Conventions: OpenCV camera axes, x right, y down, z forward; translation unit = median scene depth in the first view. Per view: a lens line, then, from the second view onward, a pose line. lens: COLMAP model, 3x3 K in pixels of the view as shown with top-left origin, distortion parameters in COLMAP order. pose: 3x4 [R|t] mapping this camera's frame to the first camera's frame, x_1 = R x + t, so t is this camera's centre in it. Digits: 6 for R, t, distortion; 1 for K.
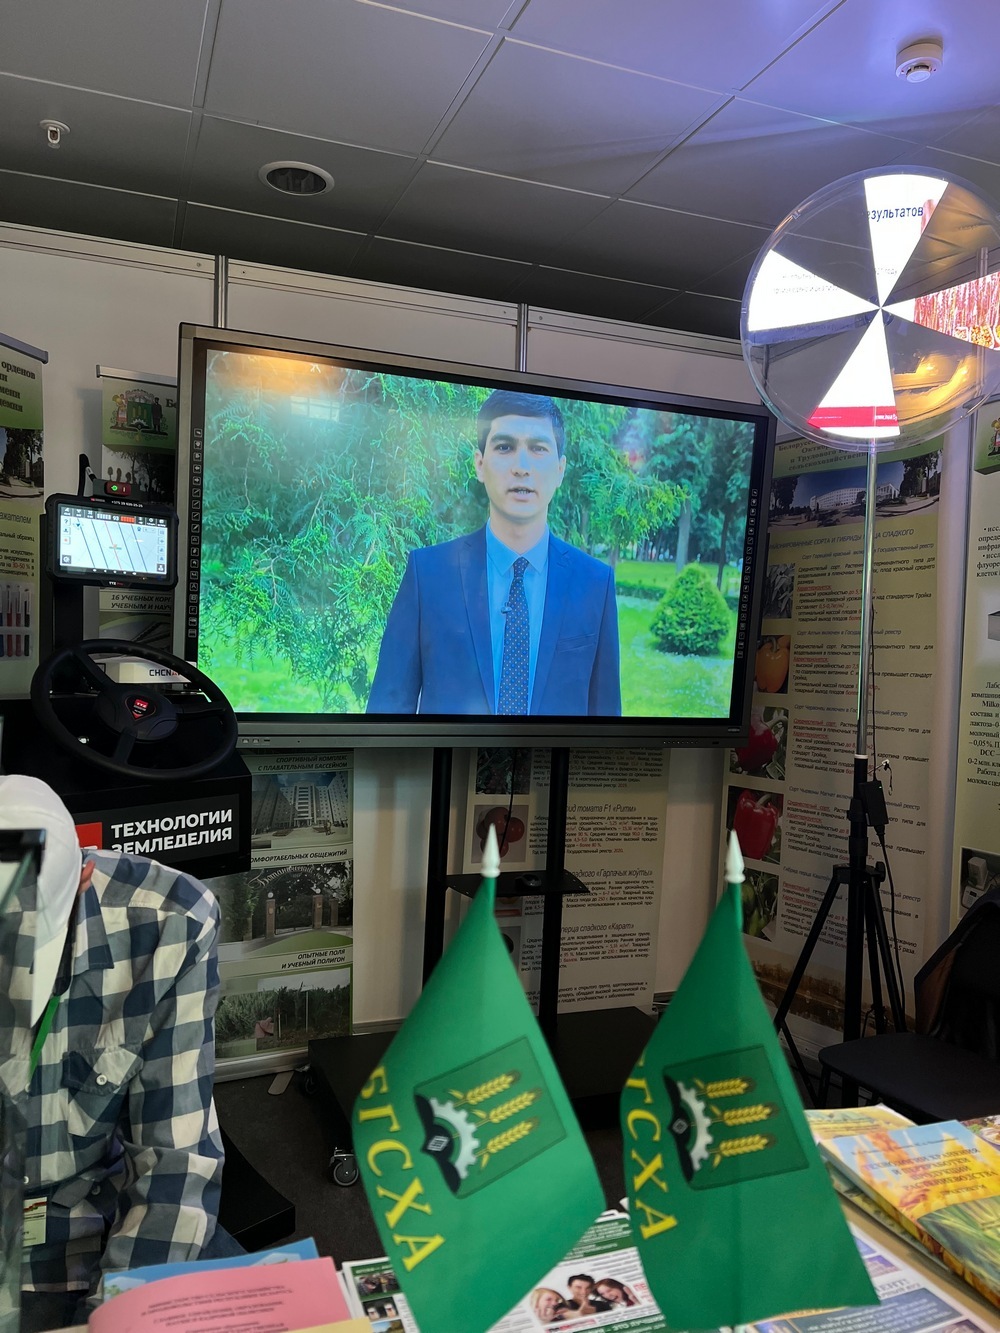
lens RADIAL K [[1039.1, 0, 497.4], [0, 1039.1, 669.6], [0, 0, 1]] dist [0.063333, -0.062307]
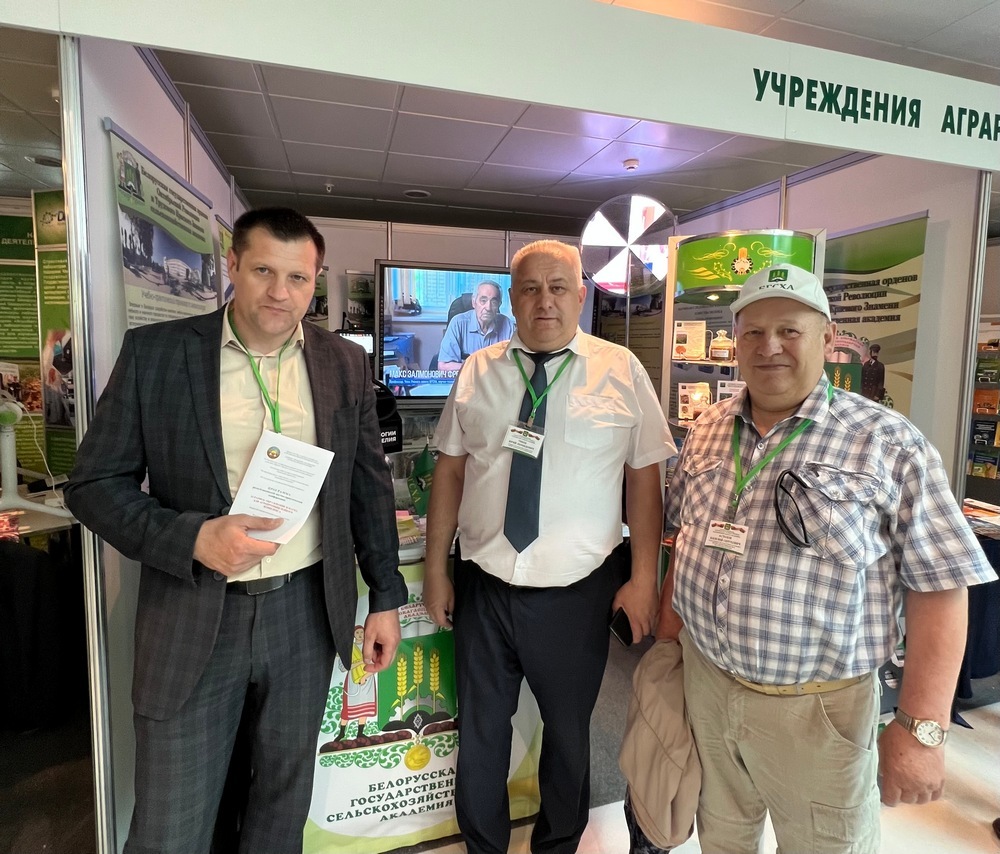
lens RADIAL K [[561.6, 0, 514.8], [0, 561.6, 382.6], [0, 0, 1]] dist [-0.000113, 0.000244]
pose [[0.998512, -0.009204, -0.053757, 0.131979], [0.012064, 0.998515, 0.053119, -0.065450], [0.053188, -0.053688, 0.997140, -0.438778]]
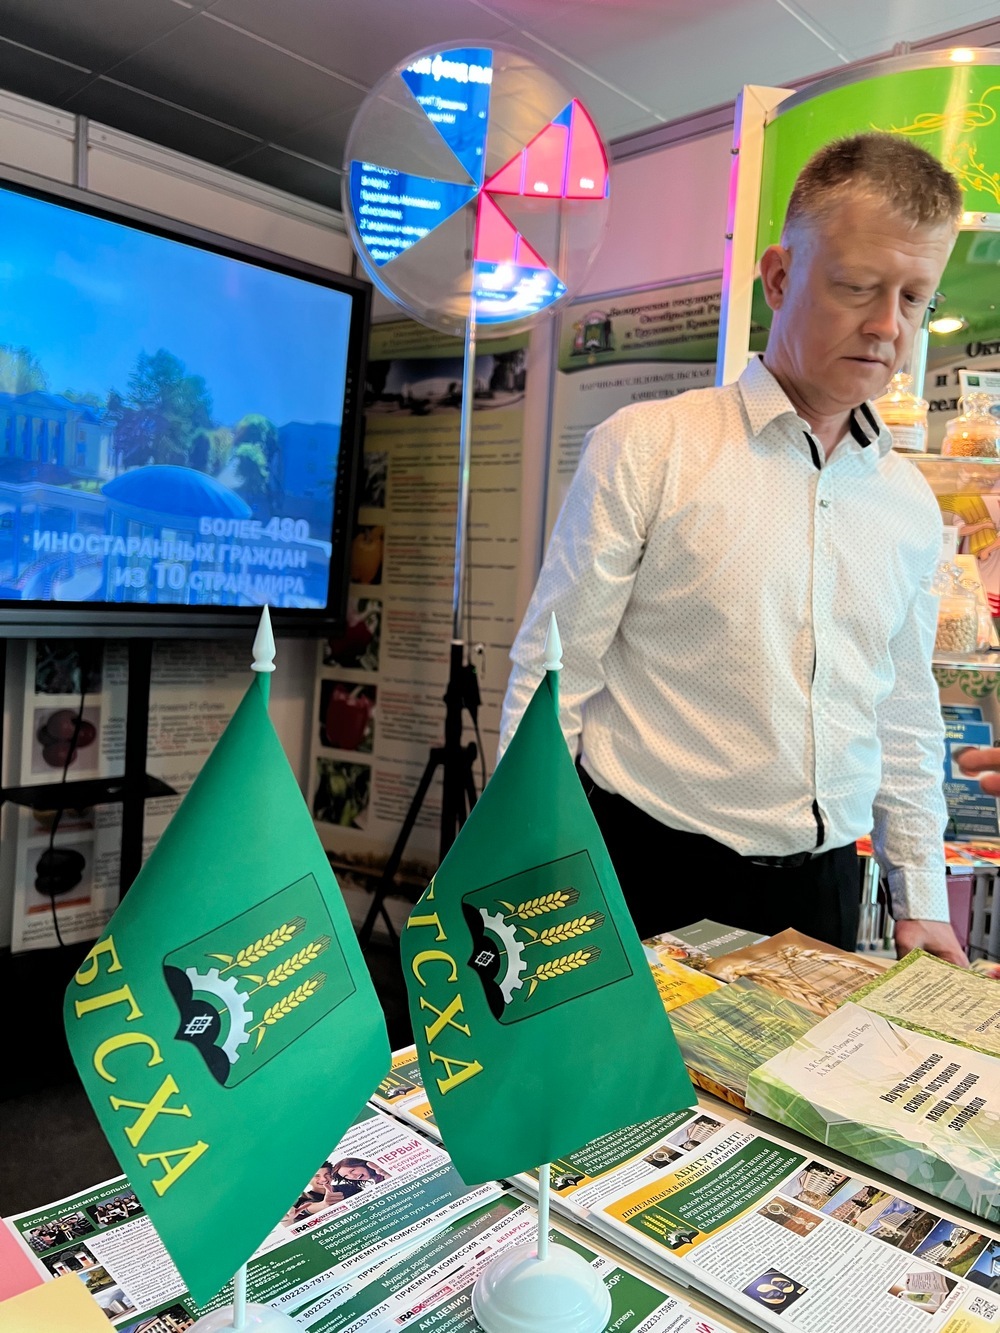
lens RADIAL K [[1039.1, 0, 523.9], [0, 1039.1, 671.3], [0, 0, 1]] dist [0.063333, -0.062307]
pose [[0.903704, -0.022545, 0.427563, -0.030042], [-0.014117, 0.996501, 0.082381, 0.025305], [-0.427924, -0.080484, 0.900224, 0.046288]]
